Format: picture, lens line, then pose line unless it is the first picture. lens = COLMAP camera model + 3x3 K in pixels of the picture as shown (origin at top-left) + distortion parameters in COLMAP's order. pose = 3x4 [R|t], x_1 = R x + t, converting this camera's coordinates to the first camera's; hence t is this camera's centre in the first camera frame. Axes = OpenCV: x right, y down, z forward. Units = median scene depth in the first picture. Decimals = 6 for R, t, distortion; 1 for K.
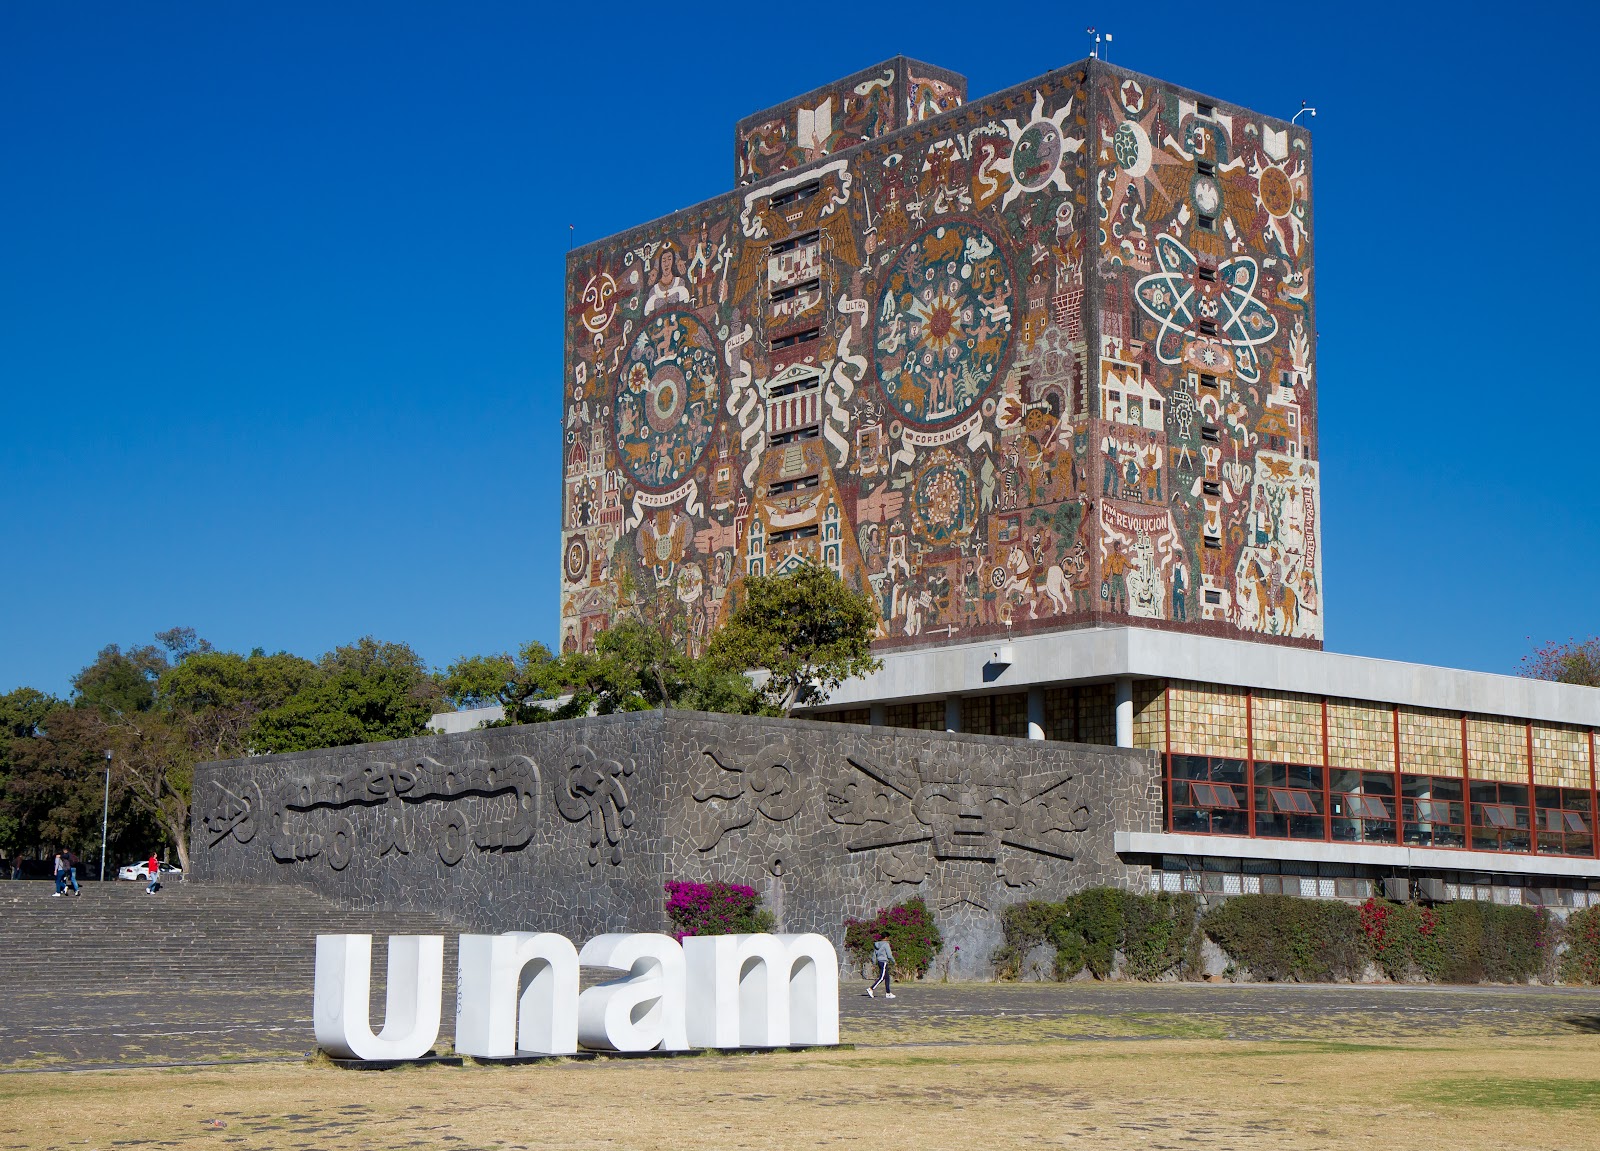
lens RADIAL K [[2494.4, 0, 800.0], [0, 2494.4, 575.5], [0, 0, 1]] dist [0.283503, -0.014289]
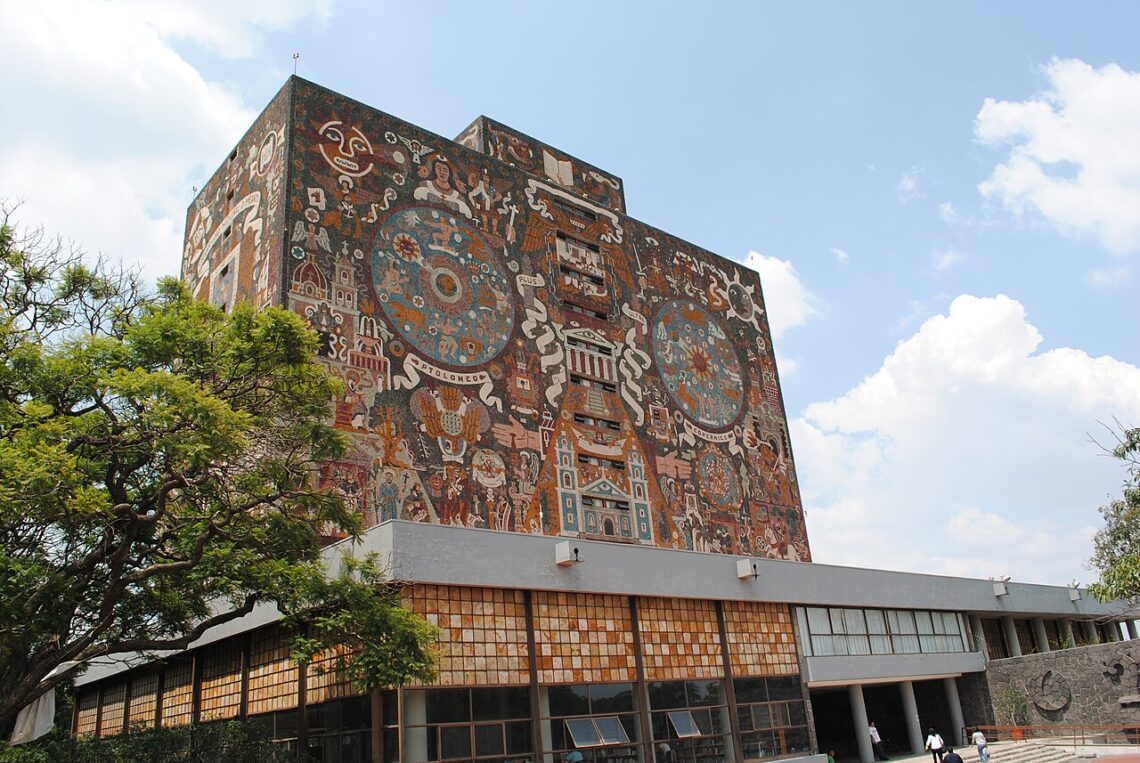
lens RADIAL K [[956.2, 0, 569.6], [0, 956.2, 367.3], [0, 0, 1]] dist [-0.082224, -0.001542]
pose [[-0.052076, 0.383242, 0.922179, -0.438956], [-0.050977, 0.921208, -0.385717, 0.118175], [-0.997341, -0.067096, -0.028436, 1.040740]]
